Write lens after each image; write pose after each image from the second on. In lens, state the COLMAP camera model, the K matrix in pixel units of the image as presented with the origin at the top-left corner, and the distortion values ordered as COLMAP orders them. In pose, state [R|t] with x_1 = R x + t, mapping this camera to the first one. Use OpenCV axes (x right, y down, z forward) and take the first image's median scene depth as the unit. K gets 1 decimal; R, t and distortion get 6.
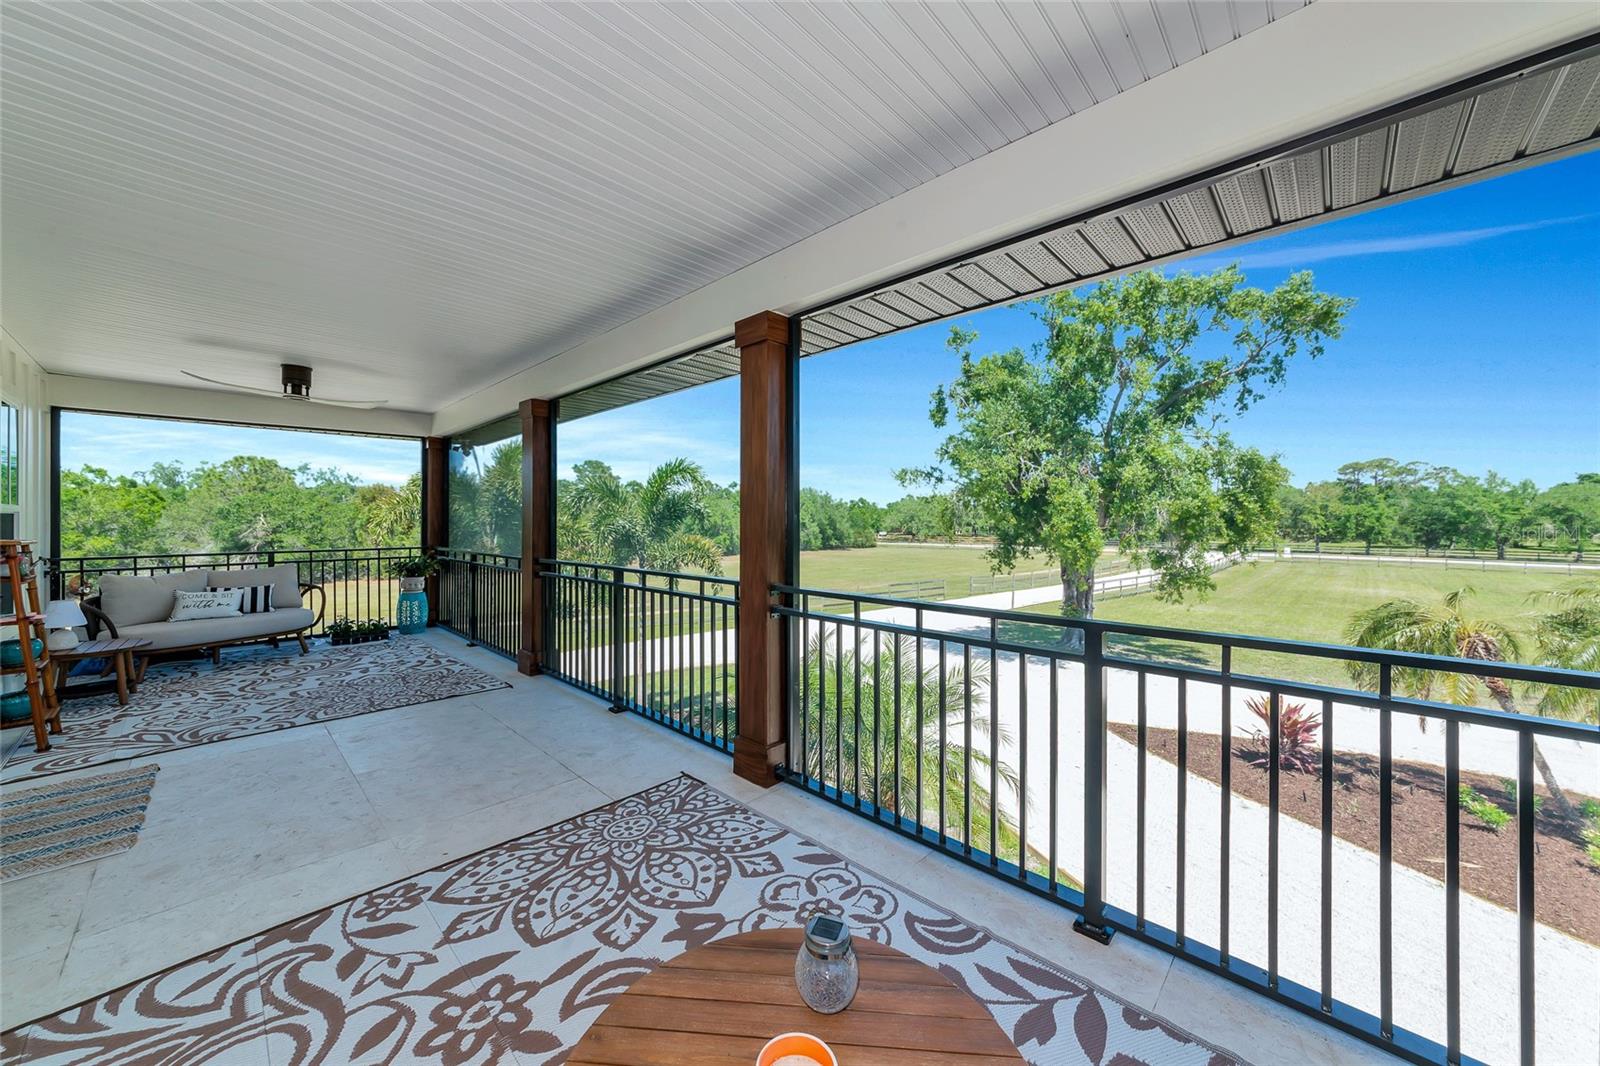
lens RADIAL K [[560.0, 0, 801.0], [0, 560.0, 520.7], [0, 0, 1]] dist [-0.002191, 0.001043]
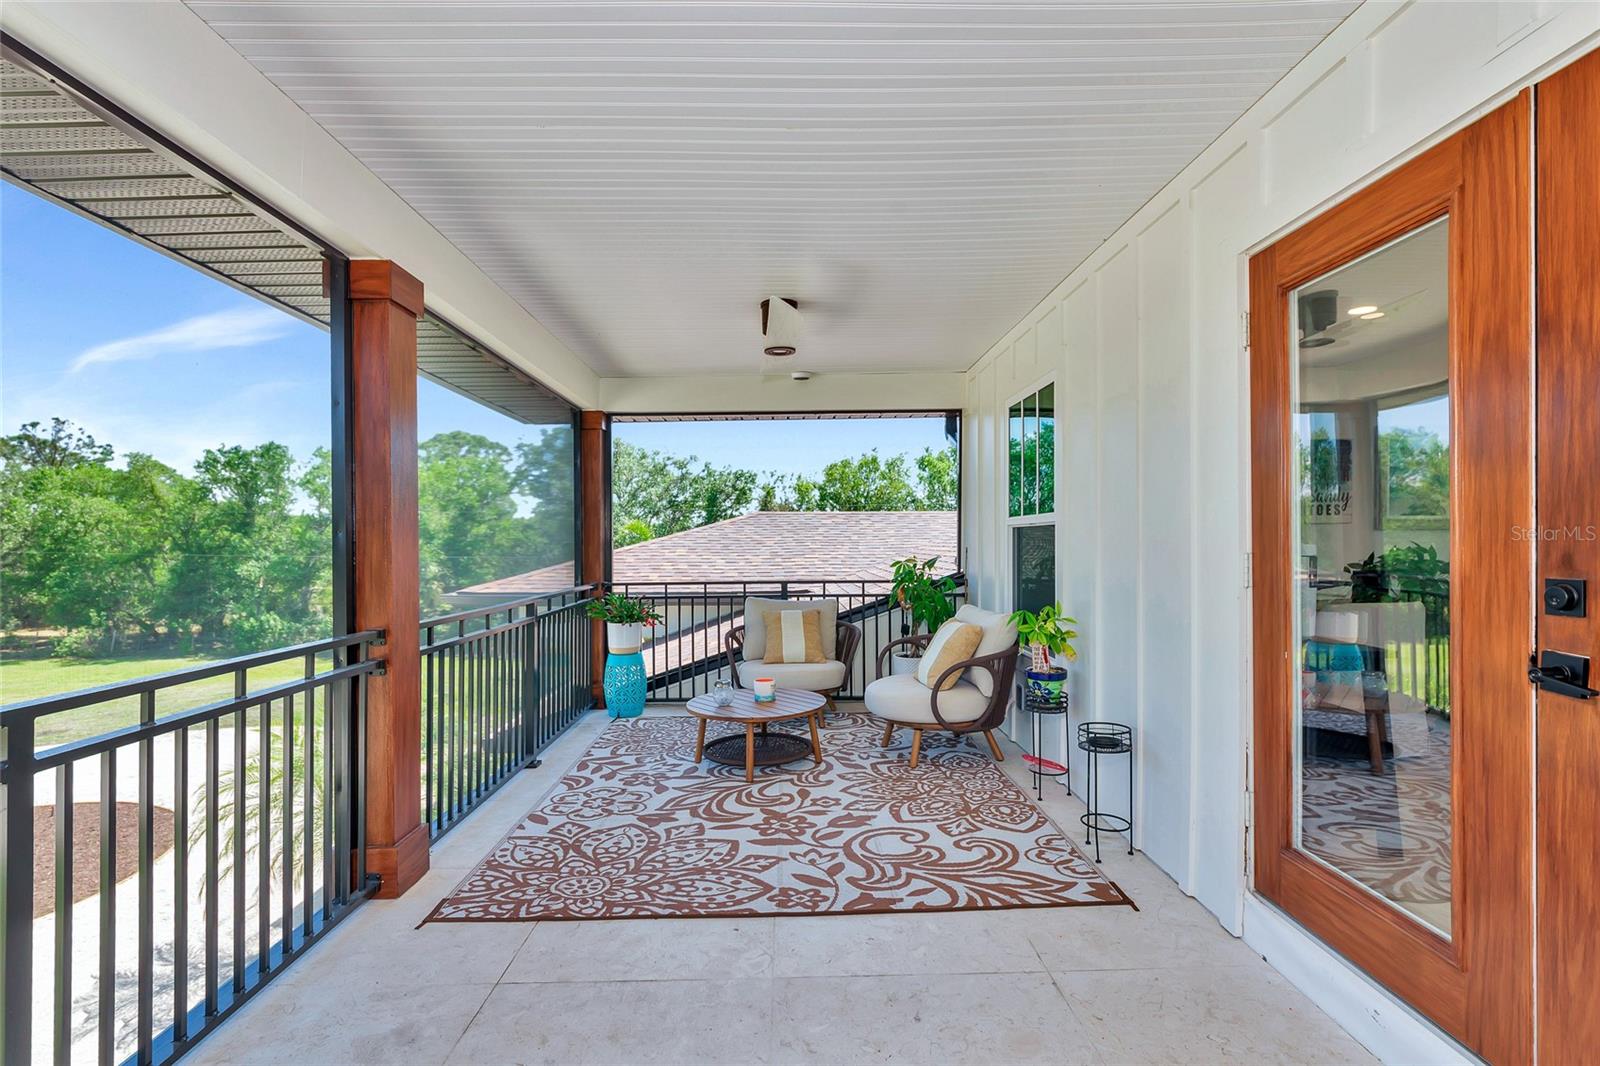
lens RADIAL K [[763.8, 0, 793.7], [0, 763.8, 538.6], [0, 0, 1]] dist [0.001705, -0.001247]
pose [[-0.690111, 0.012575, 0.723594, -1.866218], [0.010667, 0.999917, -0.007204, 0.030834], [-0.723625, 0.002747, -0.690188, 2.108367]]
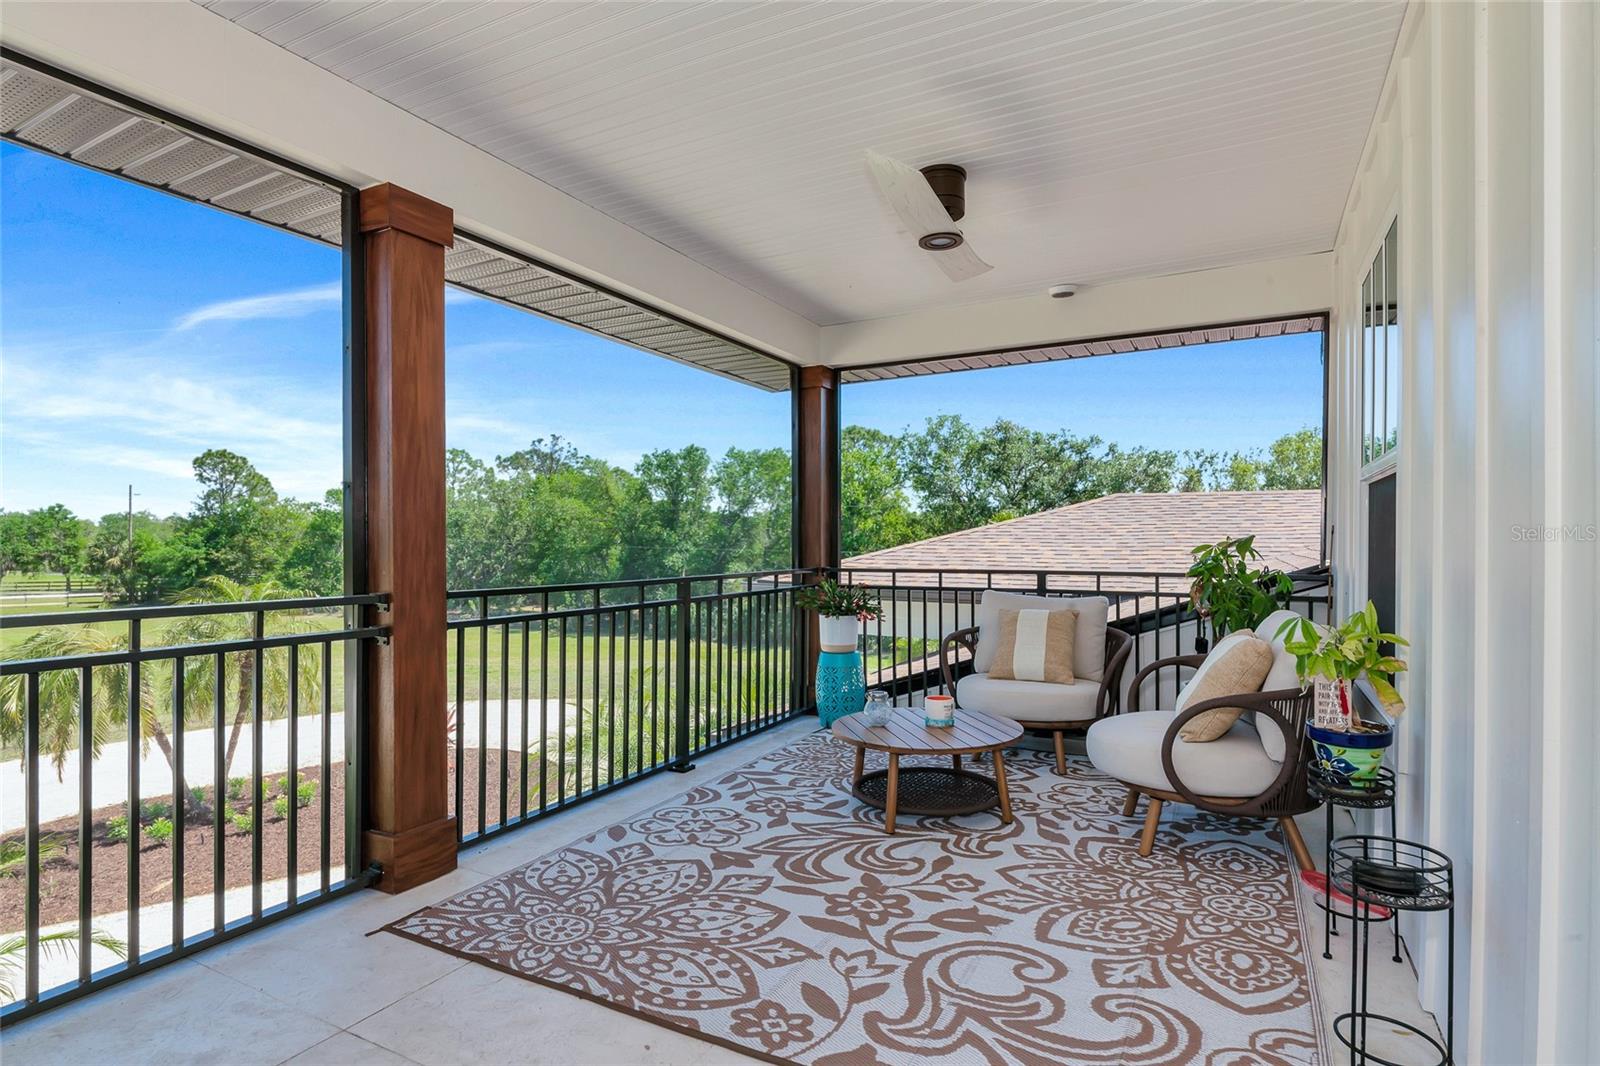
lens RADIAL K [[831.7, 0, 790.6], [0, 831.7, 539.1], [0, 0, 1]] dist [-0.000385, -0.004357]
pose [[-0.255206, 0.006996, 0.966861, -1.830980], [0.001453, 0.999975, -0.006852, 0.104687], [-0.966886, -0.000343, -0.255210, 1.318935]]
